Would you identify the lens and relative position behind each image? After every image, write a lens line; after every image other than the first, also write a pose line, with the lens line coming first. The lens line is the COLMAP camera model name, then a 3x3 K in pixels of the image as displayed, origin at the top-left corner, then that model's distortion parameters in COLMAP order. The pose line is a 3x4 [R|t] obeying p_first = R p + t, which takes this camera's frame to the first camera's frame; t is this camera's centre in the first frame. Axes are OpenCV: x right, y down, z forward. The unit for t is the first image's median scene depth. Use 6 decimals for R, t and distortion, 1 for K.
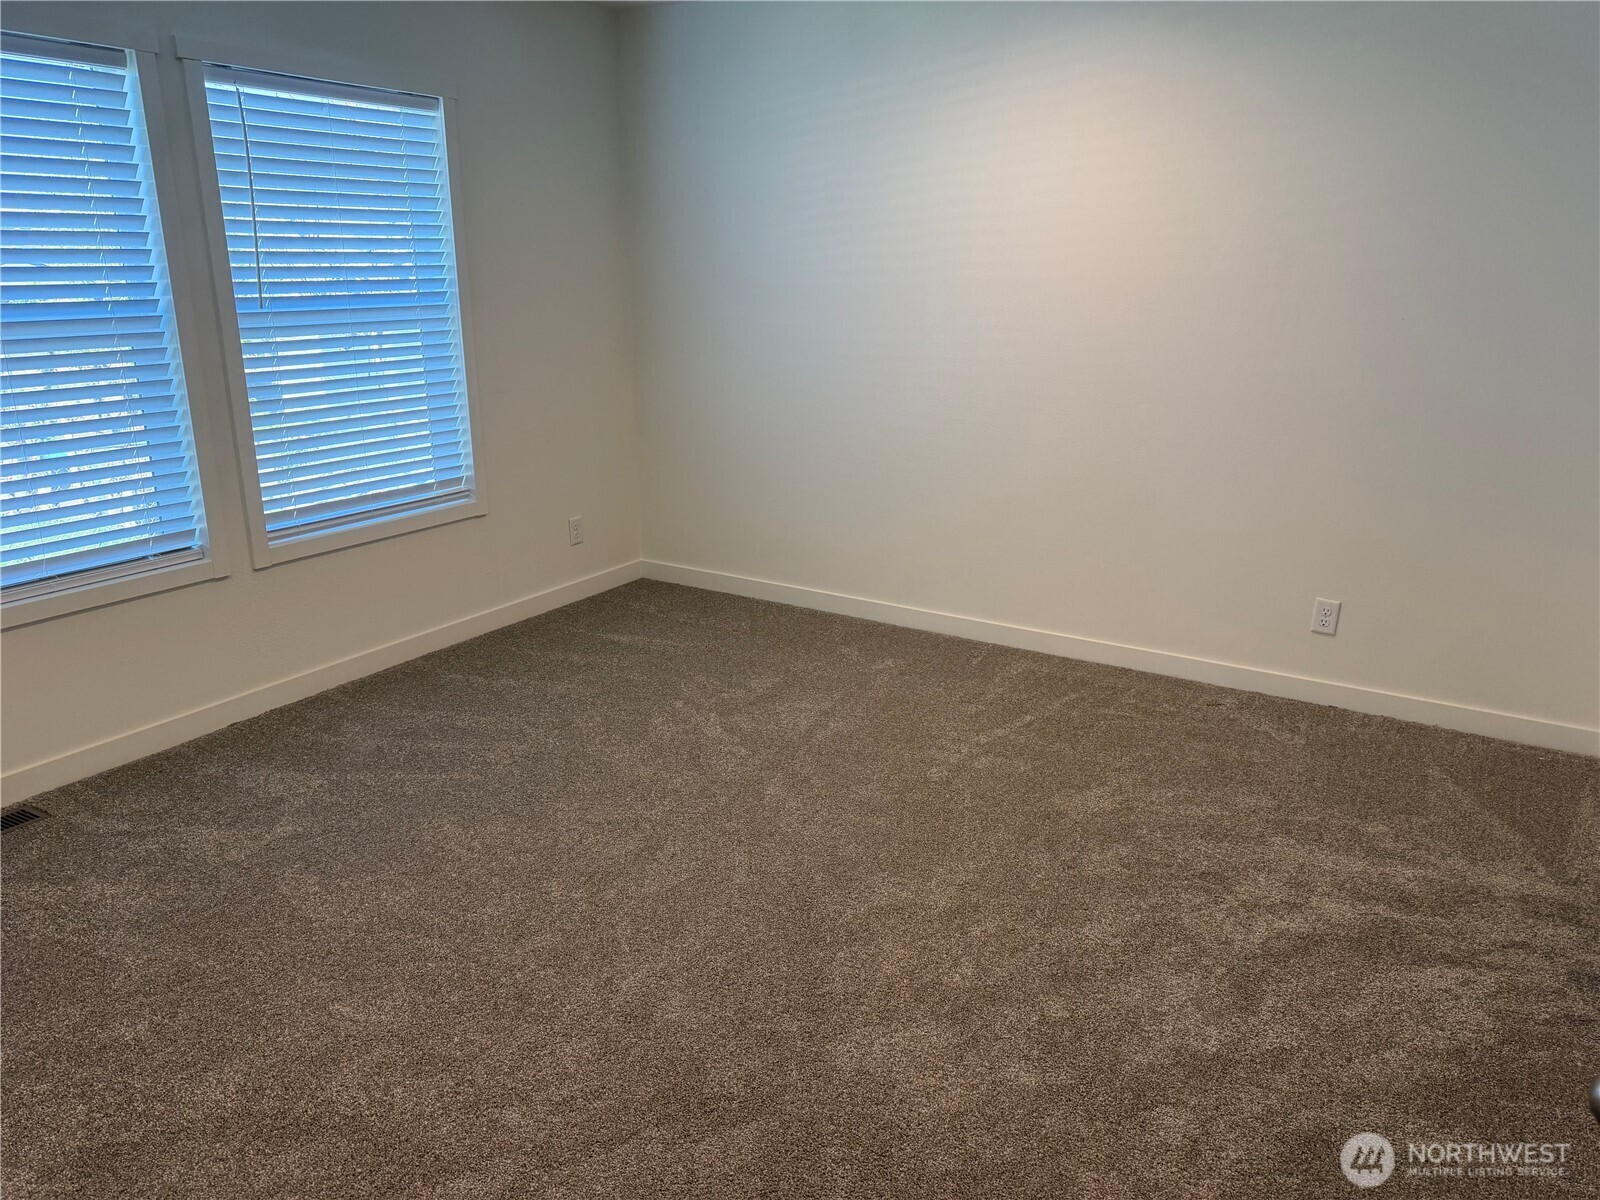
lens RADIAL K [[1127.0, 0, 800.0], [0, 1127.0, 600.0], [0, 0, 1]] dist [0.042388, -0.083245]
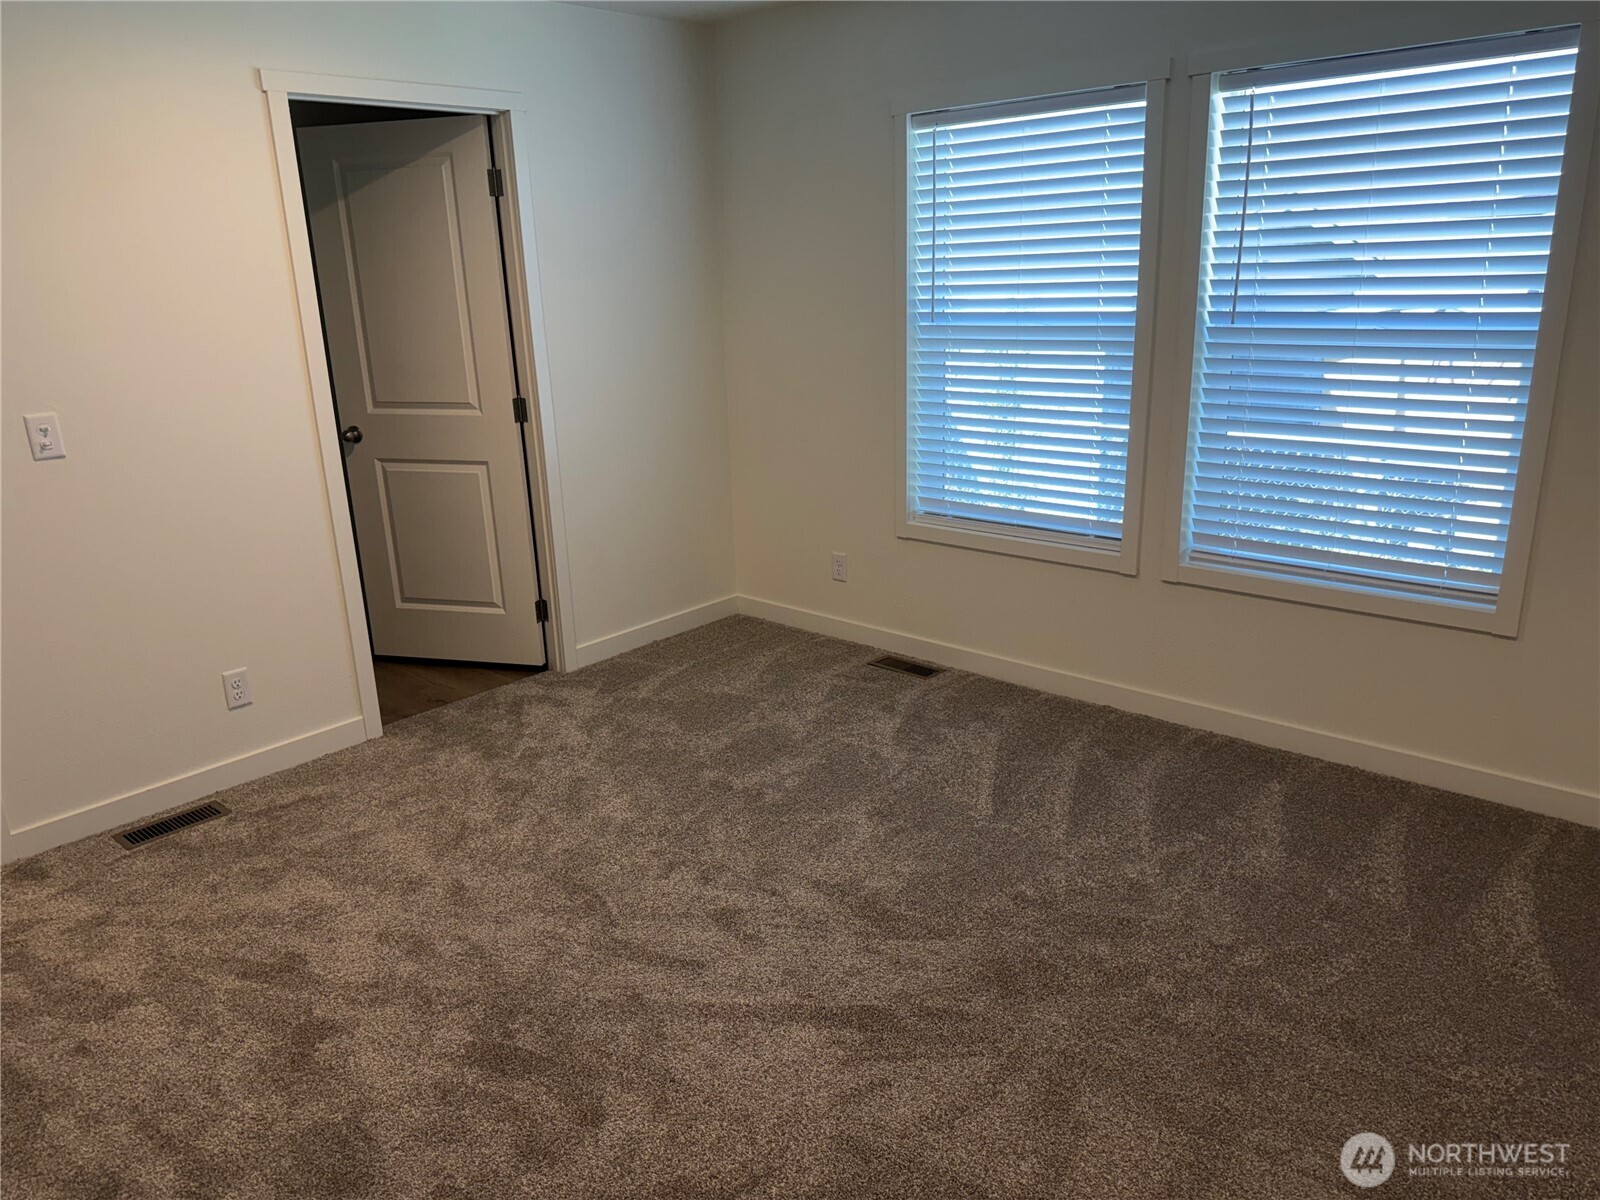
lens RADIAL K [[1127.0, 0, 800.0], [0, 1127.0, 600.0], [0, 0, 1]] dist [0.042388, -0.083245]
pose [[-0.161629, 0.281261, -0.945922, 0.527087], [-0.267281, 0.910222, 0.316316, -0.241484], [0.949967, 0.303953, -0.071943, 0.765156]]
